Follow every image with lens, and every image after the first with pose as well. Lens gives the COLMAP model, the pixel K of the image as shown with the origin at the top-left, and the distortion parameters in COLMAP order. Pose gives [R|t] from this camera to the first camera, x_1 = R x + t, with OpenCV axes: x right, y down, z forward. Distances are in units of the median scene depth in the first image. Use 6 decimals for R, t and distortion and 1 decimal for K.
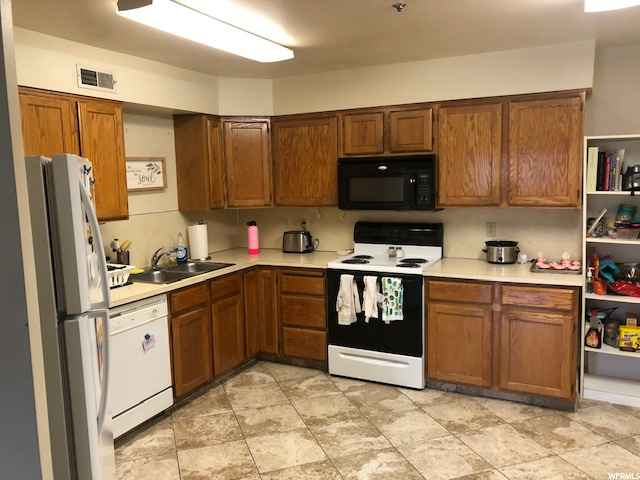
lens RADIAL K [[523.4, 0, 321.5], [0, 523.4, 241.3], [0, 0, 1]] dist [0.001627, -0.002798]
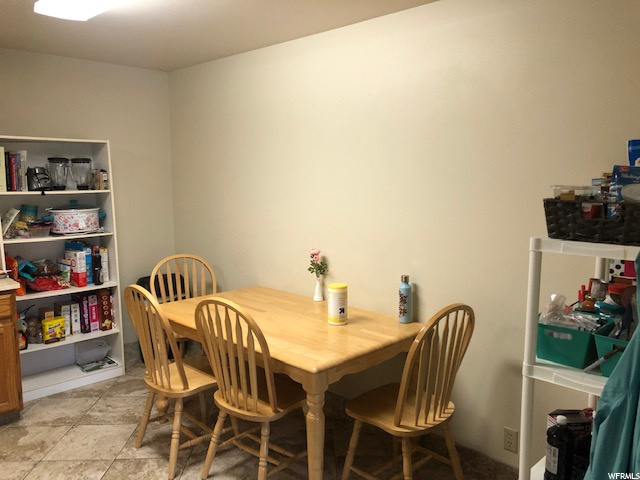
lens RADIAL K [[523.4, 0, 321.8], [0, 523.4, 239.4], [0, 0, 1]] dist [0.001627, -0.002798]
pose [[0.313177, -0.104628, 0.943914, -0.226376], [0.116900, 0.990601, 0.071017, -0.007901], [-0.942473, 0.088102, 0.322464, 0.133202]]
